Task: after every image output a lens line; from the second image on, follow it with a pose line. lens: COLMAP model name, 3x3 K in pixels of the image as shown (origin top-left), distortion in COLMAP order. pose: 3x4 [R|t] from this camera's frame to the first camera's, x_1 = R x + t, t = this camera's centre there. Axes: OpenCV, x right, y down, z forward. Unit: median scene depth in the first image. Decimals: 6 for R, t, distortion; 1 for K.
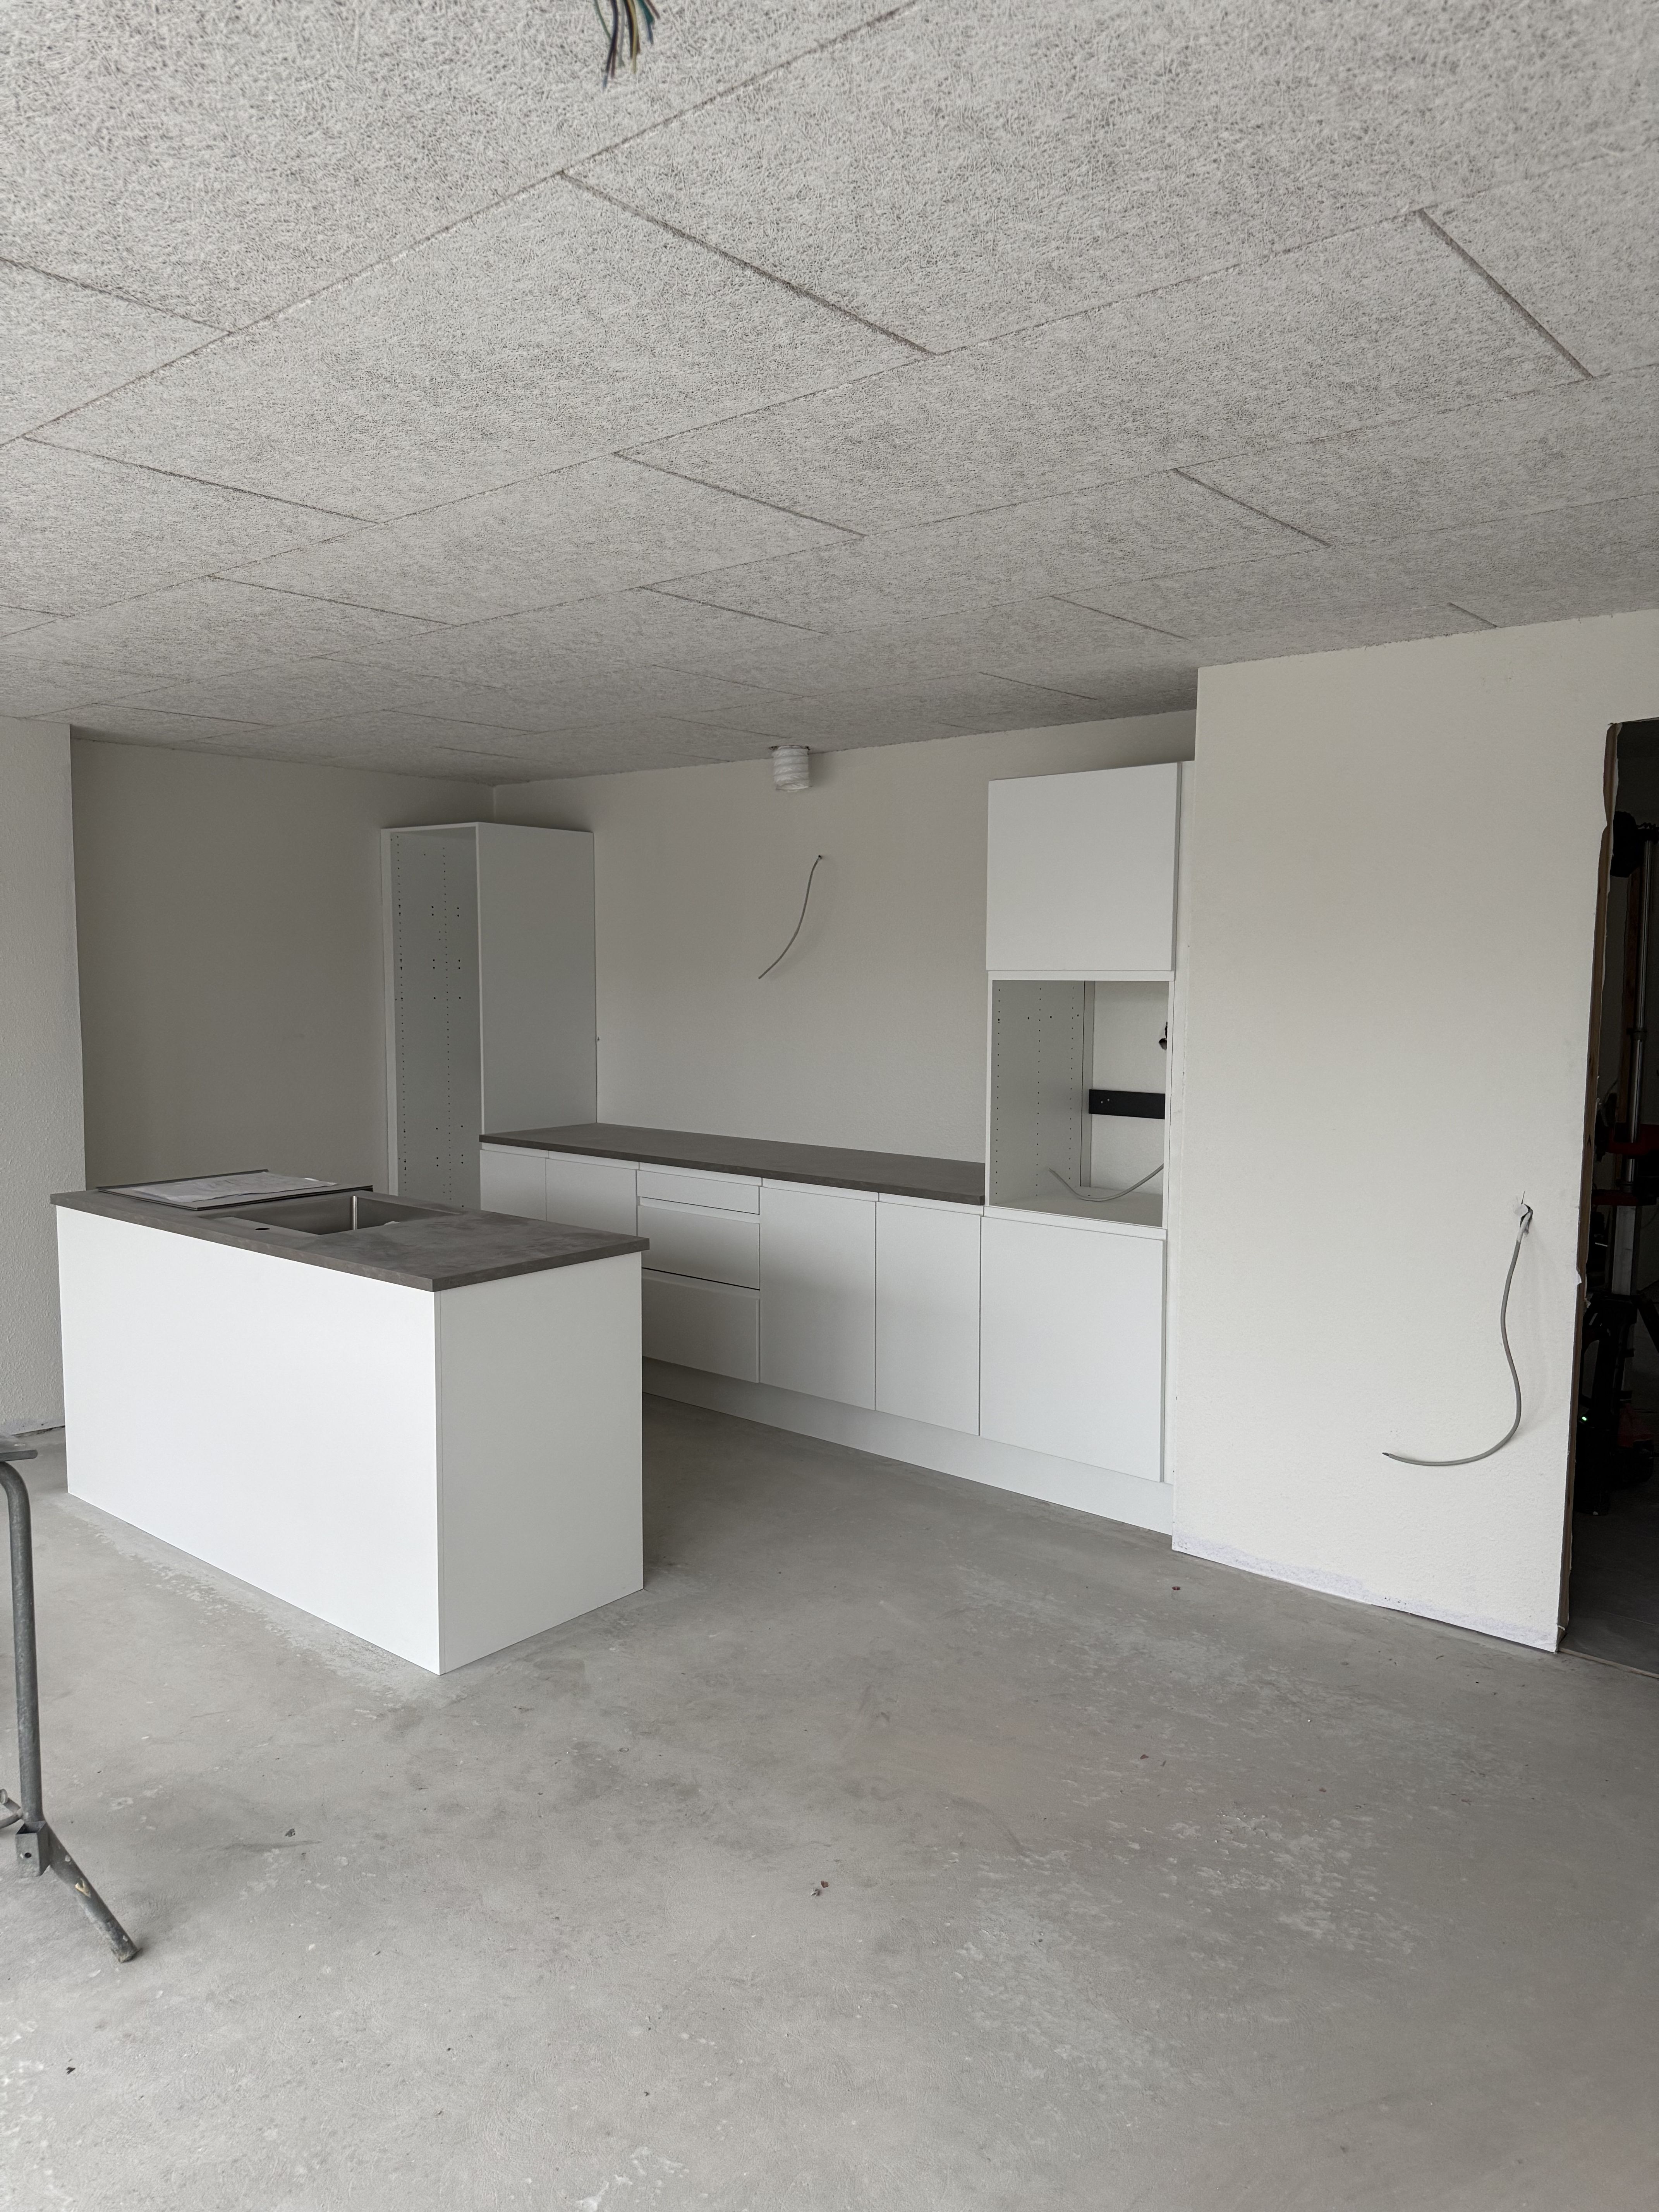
lens RADIAL K [[1566.3, 0, 831.3], [0, 1566.3, 1102.4], [0, 0, 1]] dist [0.014868, -0.015739]
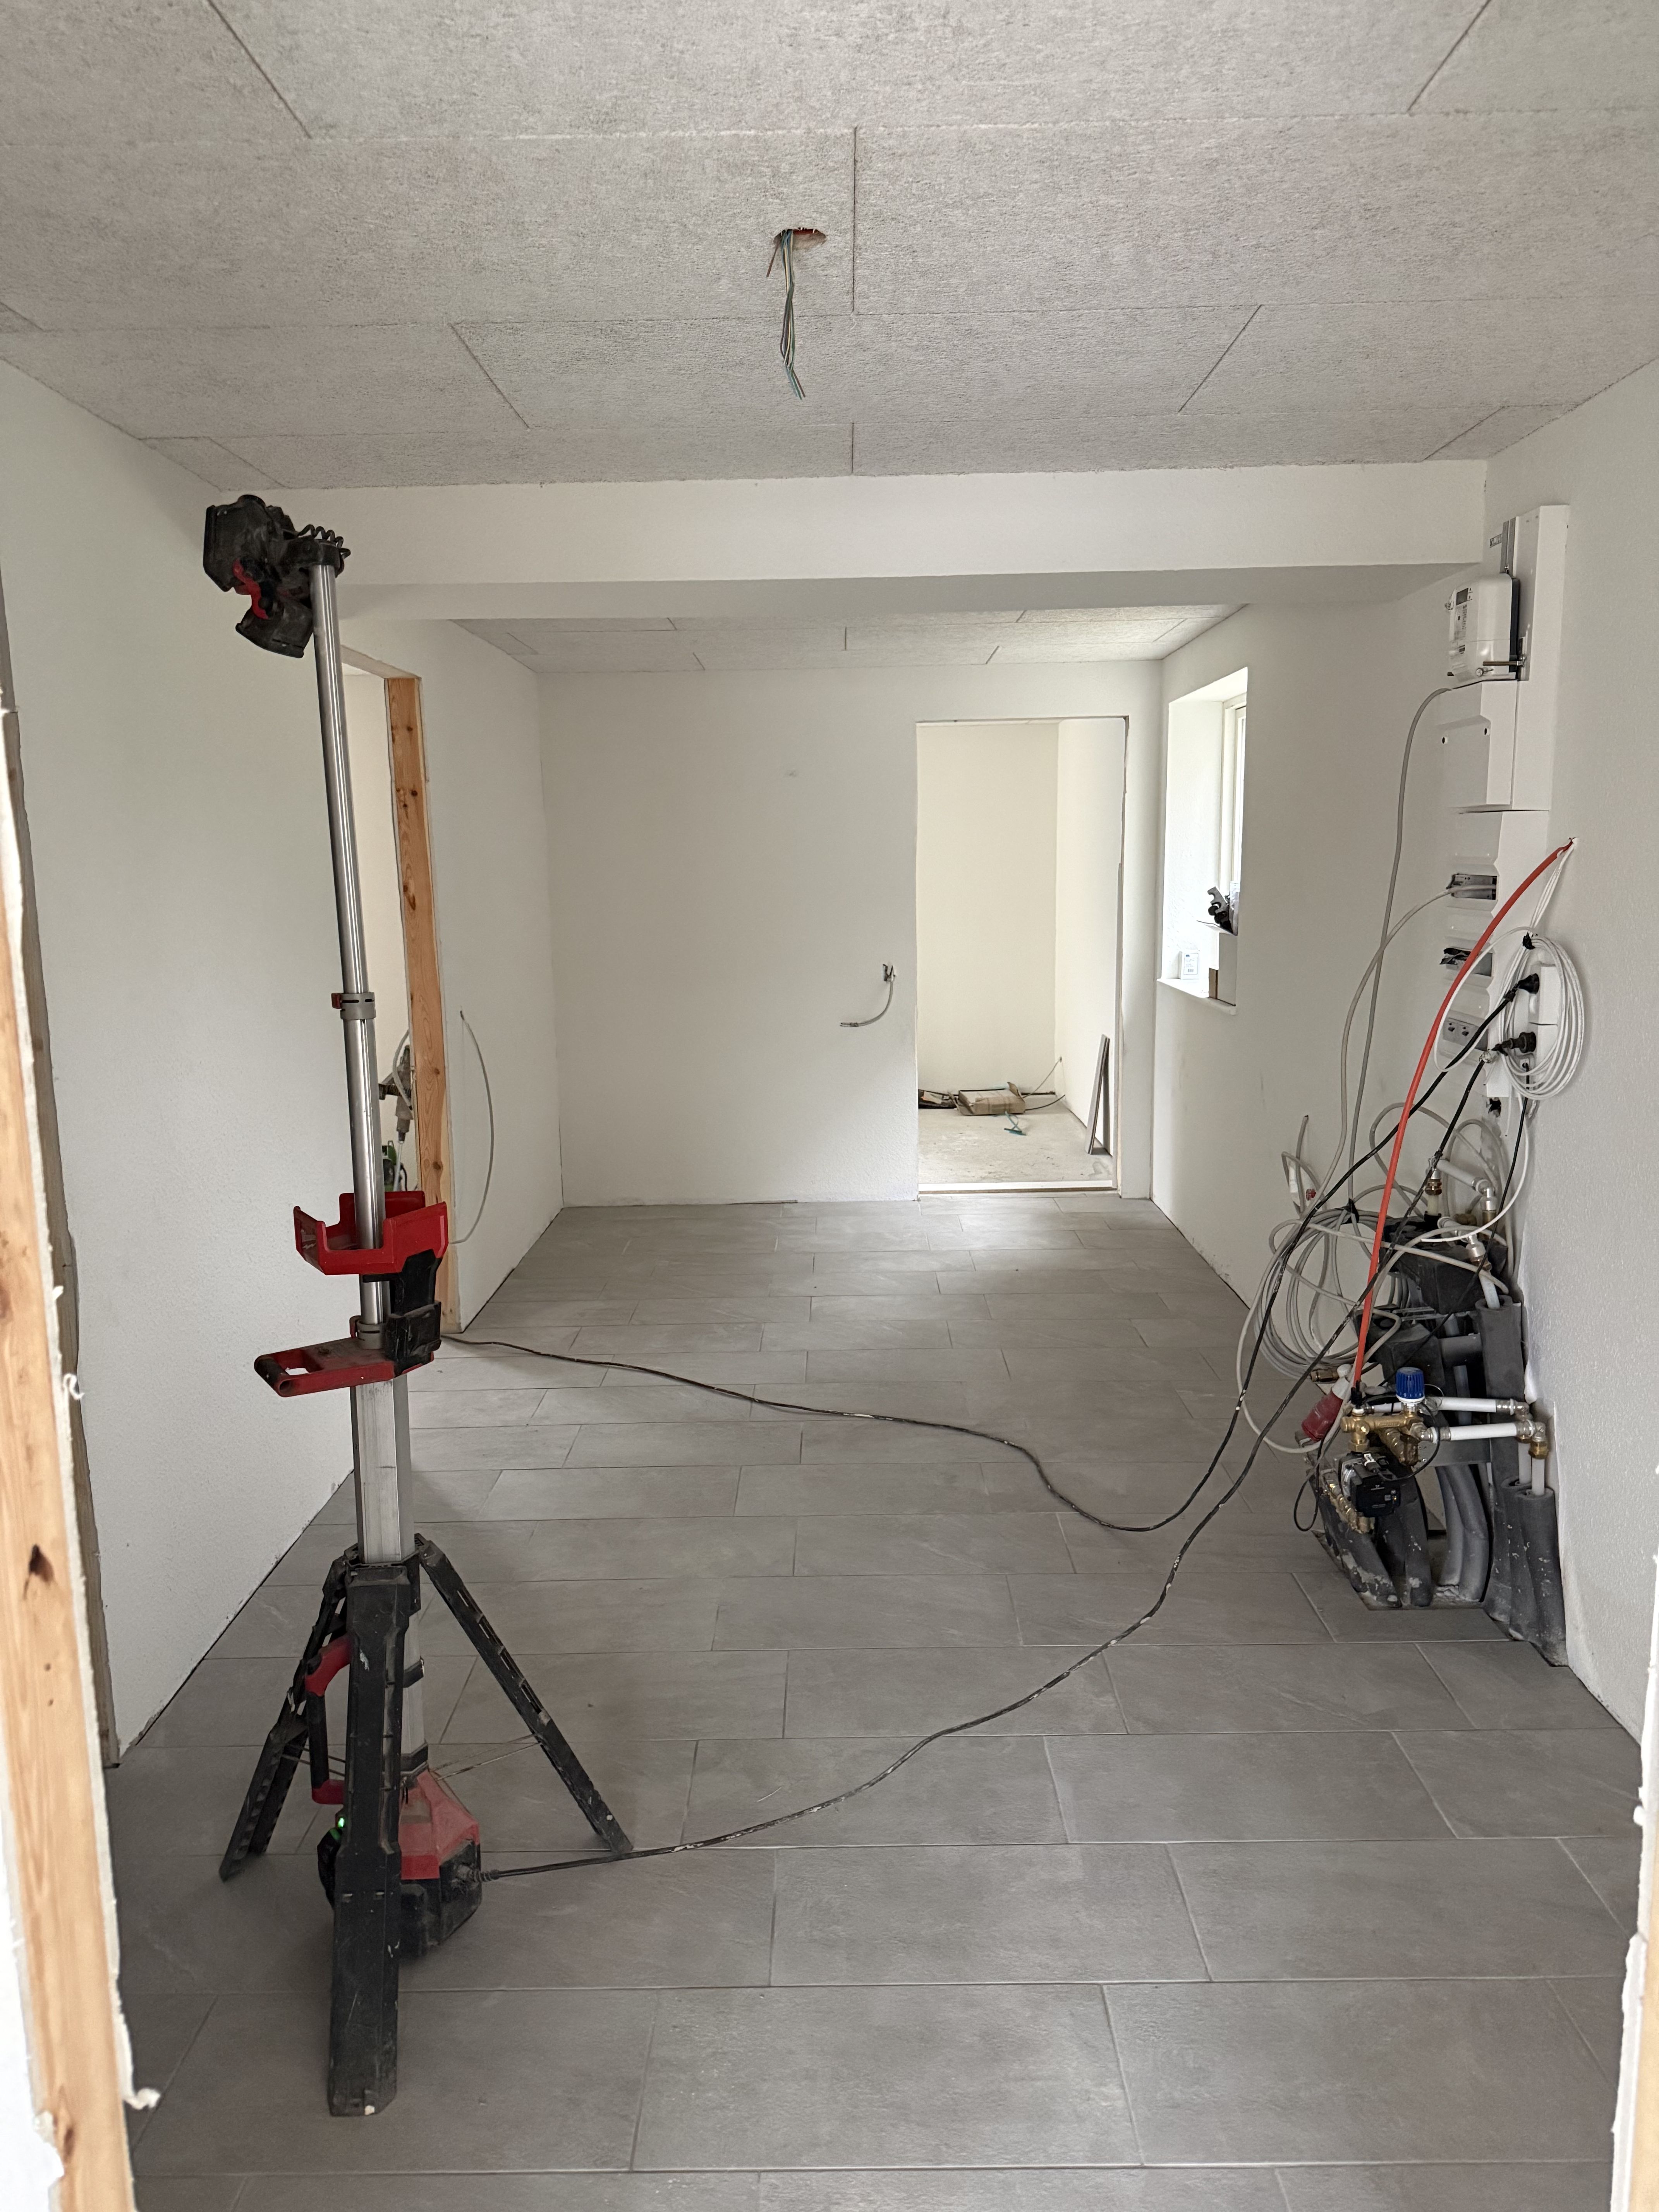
lens RADIAL K [[1568.7, 0, 829.5], [0, 1568.7, 1106.0], [0, 0, 1]] dist [0.061763, -0.002761]
pose [[0.762905, -0.123750, 0.634557, 0.323872], [0.087333, 0.992240, 0.088507, -0.042597], [-0.640585, -0.012105, 0.767792, 0.559155]]
